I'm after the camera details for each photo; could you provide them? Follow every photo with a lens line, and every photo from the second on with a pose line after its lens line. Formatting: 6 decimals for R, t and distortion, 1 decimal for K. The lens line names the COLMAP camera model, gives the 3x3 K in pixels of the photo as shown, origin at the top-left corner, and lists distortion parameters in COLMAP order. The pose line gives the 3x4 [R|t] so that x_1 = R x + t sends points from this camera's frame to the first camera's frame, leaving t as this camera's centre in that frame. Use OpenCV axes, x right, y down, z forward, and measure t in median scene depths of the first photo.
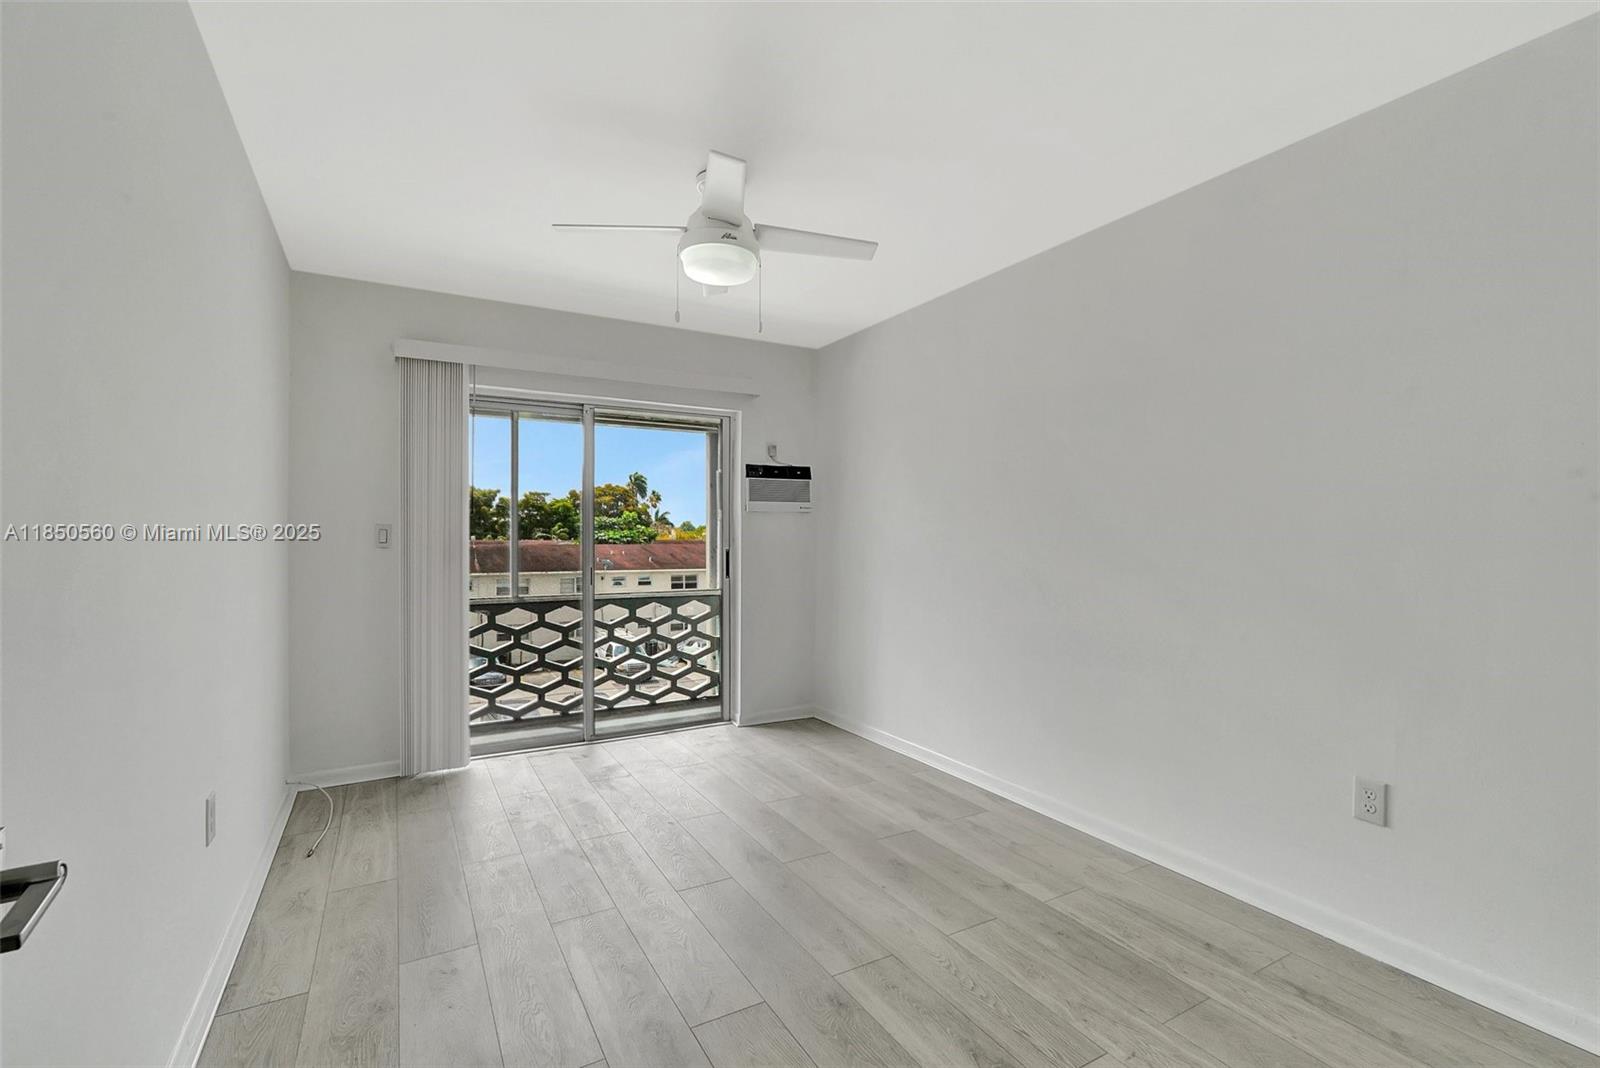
lens RADIAL K [[711.1, 0, 801.5], [0, 711.1, 529.9], [0, 0, 1]] dist [-0.009519, 0.006023]
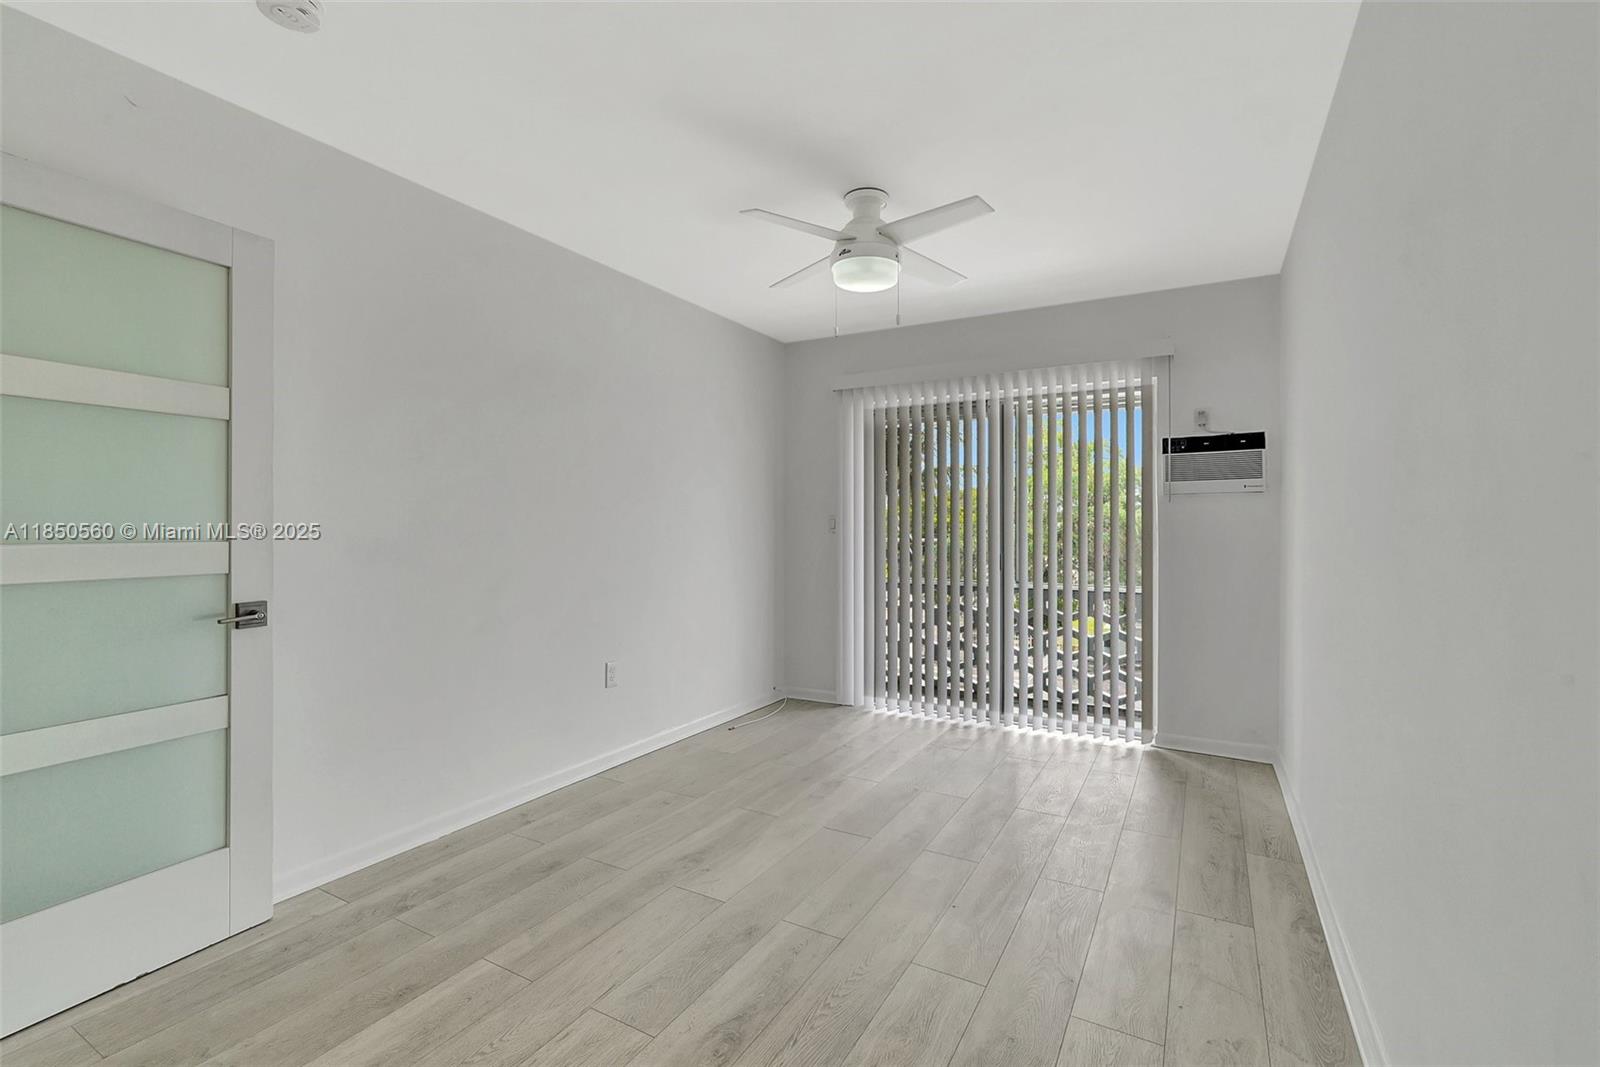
lens RADIAL K [[711.1, 0, 801.5], [0, 711.1, 529.4], [0, 0, 1]] dist [-0.009519, 0.006023]
pose [[0.506295, -0.001325, -0.862359, 0.563344], [0.011686, 0.999918, 0.005325, 0.007743], [0.862281, -0.012774, 0.506269, 0.262972]]
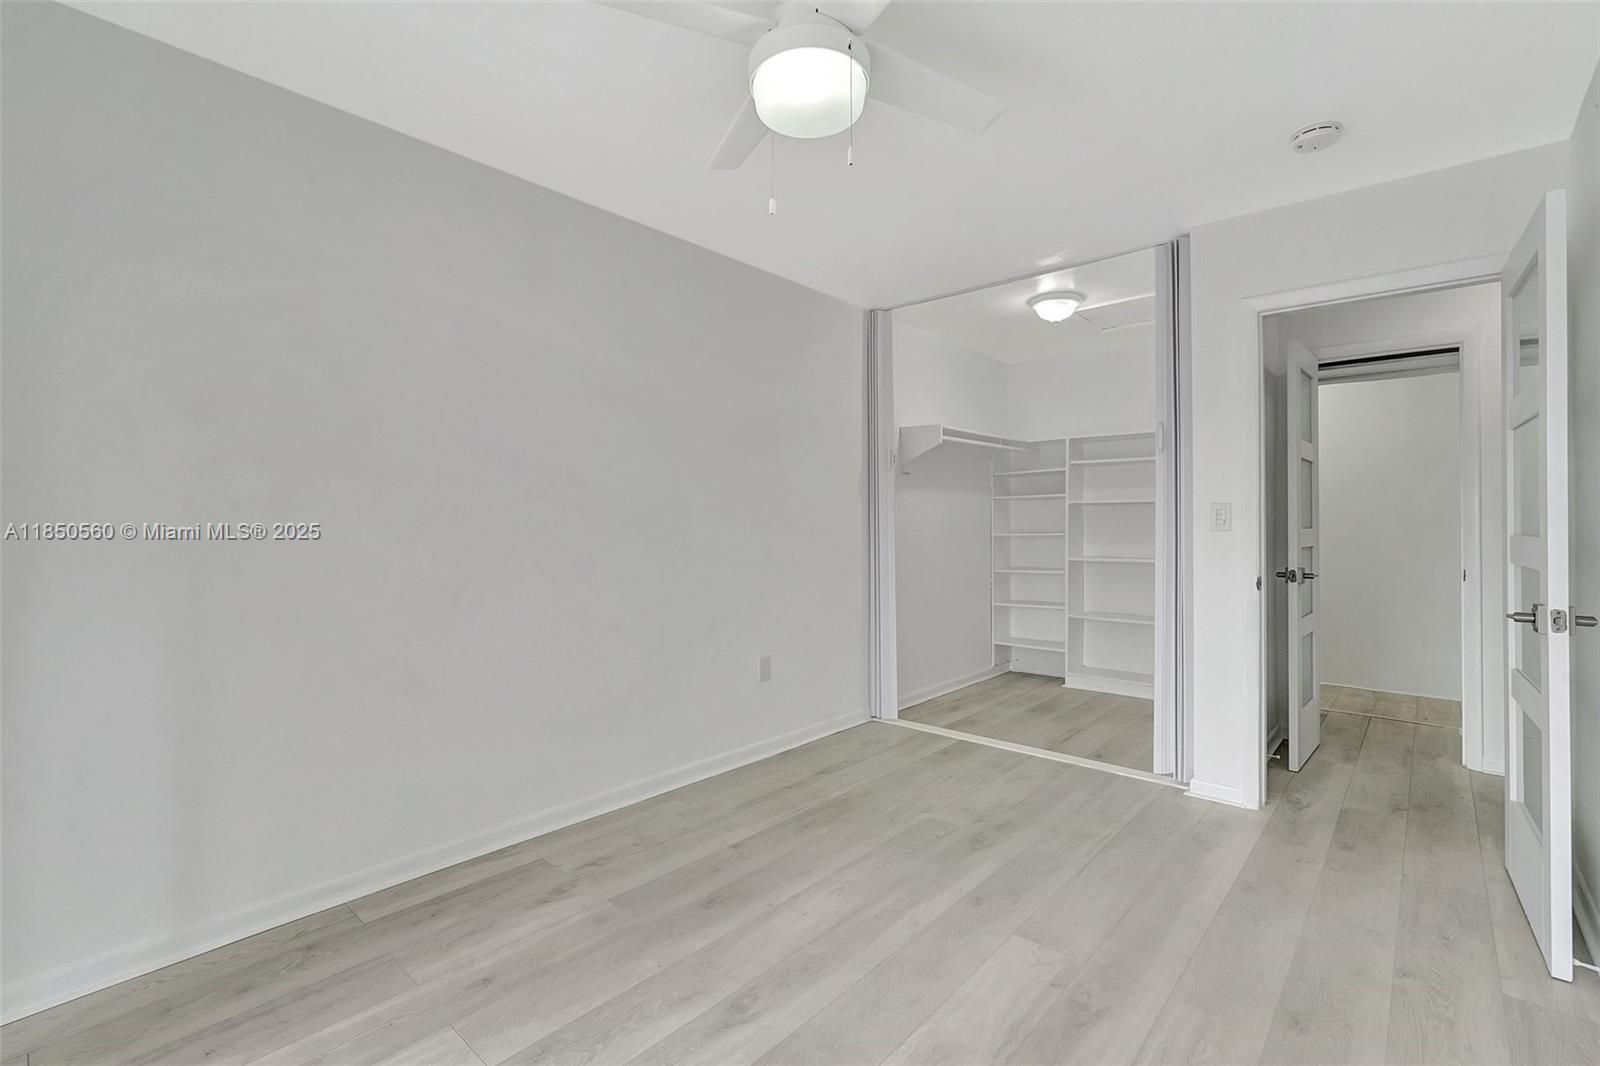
lens RADIAL K [[711.1, 0, 801.5], [0, 711.1, 528.9], [0, 0, 1]] dist [-0.009519, 0.006023]
pose [[-0.314958, -0.015165, 0.948984, -0.523347], [-0.015004, 0.999827, 0.010997, 0.010013], [-0.948987, -0.010775, -0.315131, 0.878894]]
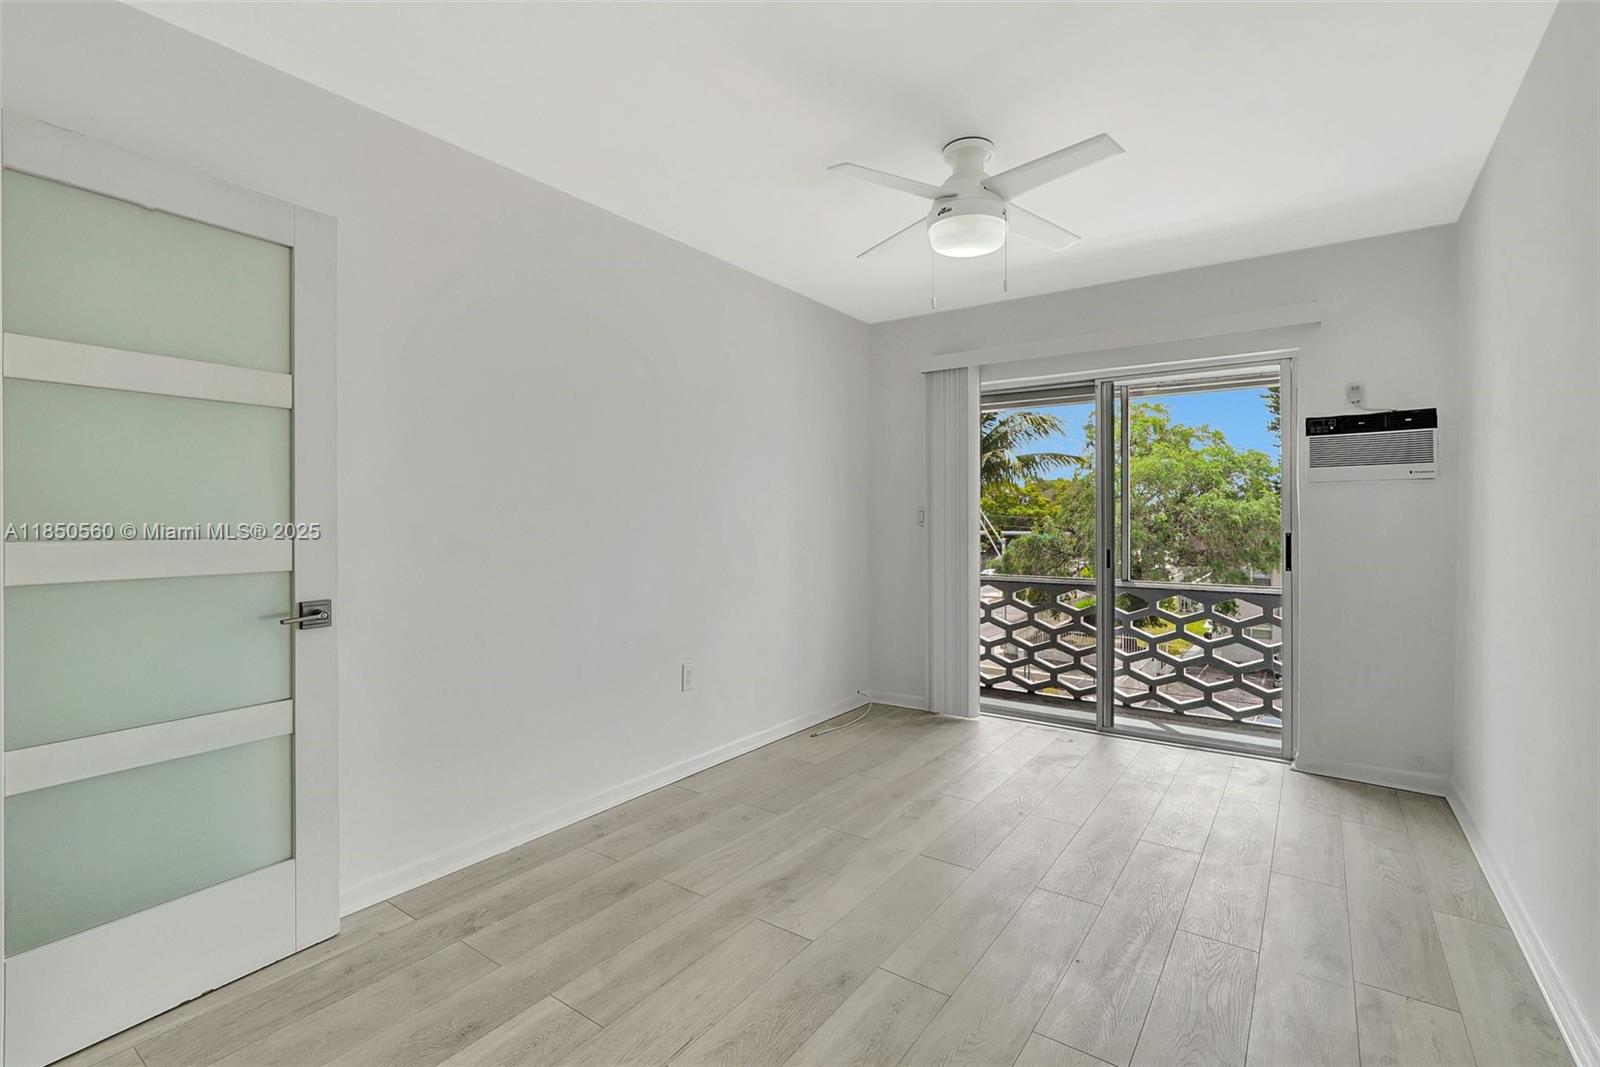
lens RADIAL K [[720.4, 0, 805.4], [0, 720.4, 526.5], [0, 0, 1]] dist [-0.002250, 0.000005]
pose [[0.418652, 0.003878, -0.908138, 0.498960], [0.013199, 0.999859, 0.010354, 0.006461], [0.908051, -0.016321, 0.418542, 0.280049]]
